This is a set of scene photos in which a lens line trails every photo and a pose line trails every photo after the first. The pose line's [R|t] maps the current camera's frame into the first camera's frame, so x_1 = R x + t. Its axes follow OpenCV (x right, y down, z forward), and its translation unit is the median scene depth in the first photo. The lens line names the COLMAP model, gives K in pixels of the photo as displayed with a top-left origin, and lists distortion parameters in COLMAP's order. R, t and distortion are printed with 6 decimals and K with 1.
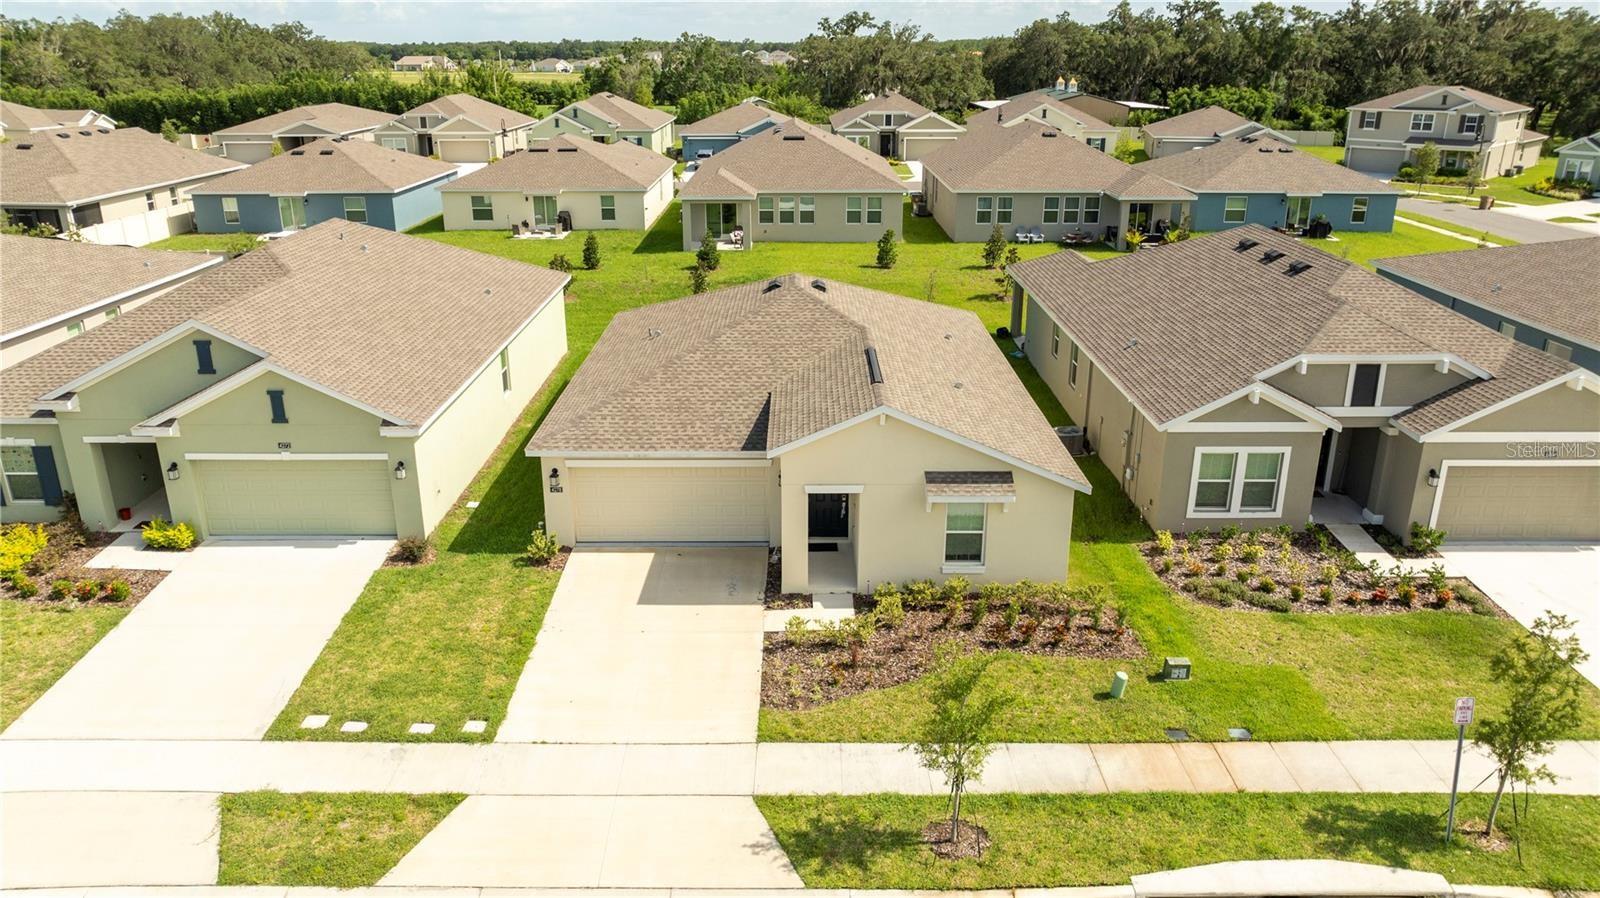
lens RADIAL K [[1111.1, 0, 800.0], [0, 1111.1, 449.0], [0, 0, 1]] dist [-0.021993, 0.003008]
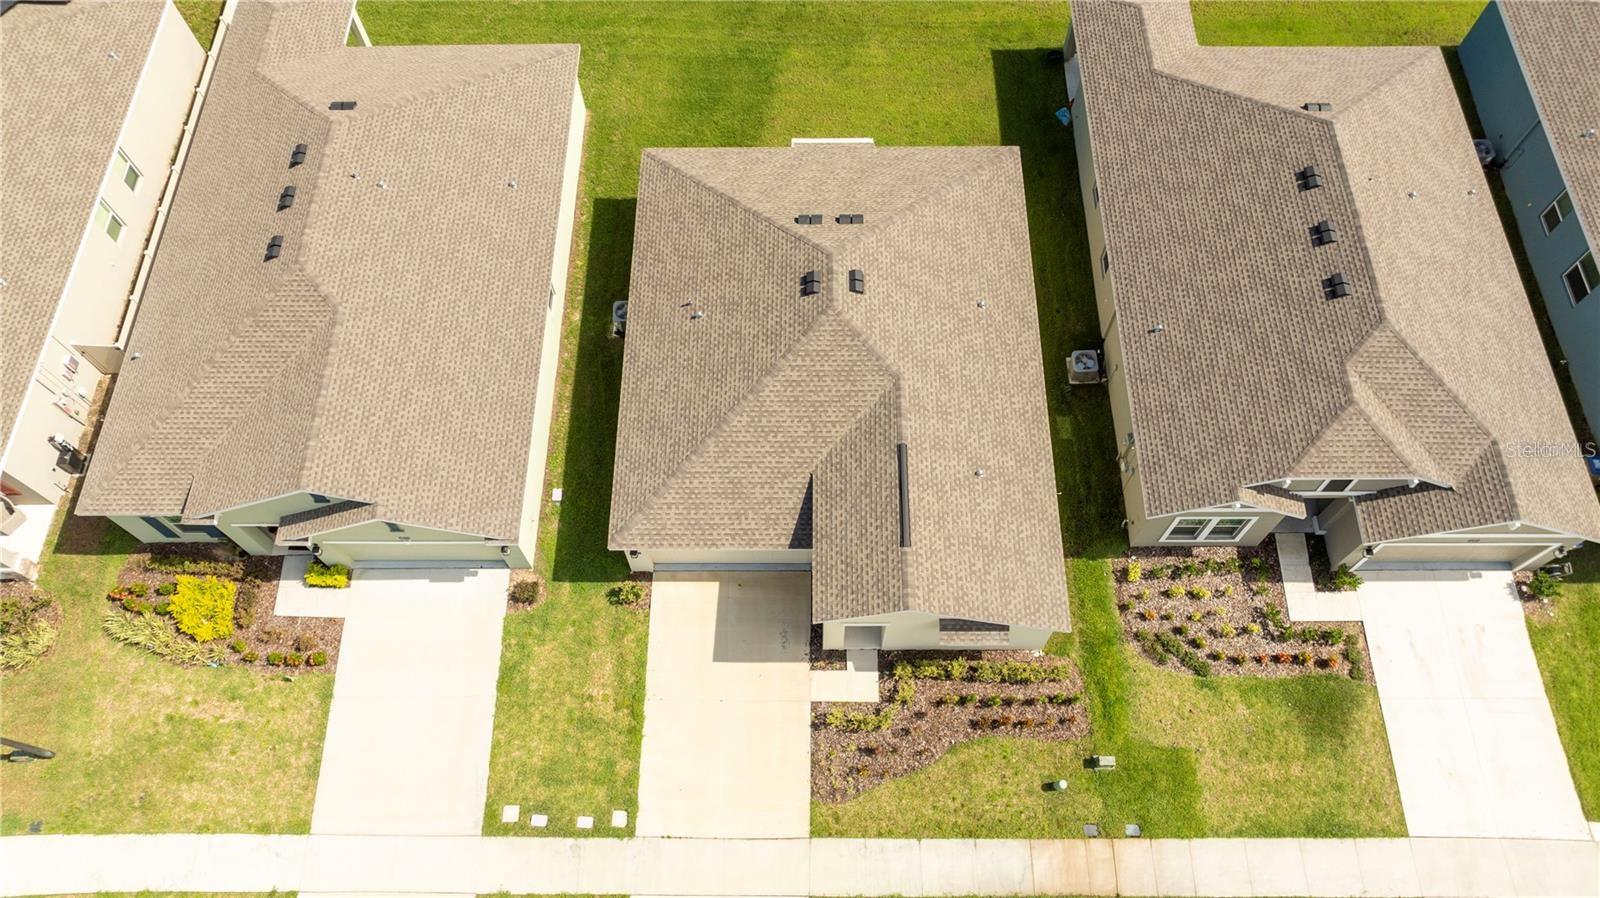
lens RADIAL K [[1111.1, 0, 800.0], [0, 1111.1, 449.0], [0, 0, 1]] dist [-0.021993, 0.003008]
pose [[0.999921, 0.000401, -0.012555, -0.028852], [0.008251, 0.732657, 0.680548, -0.985799], [0.009472, -0.680598, 0.732596, 0.219073]]
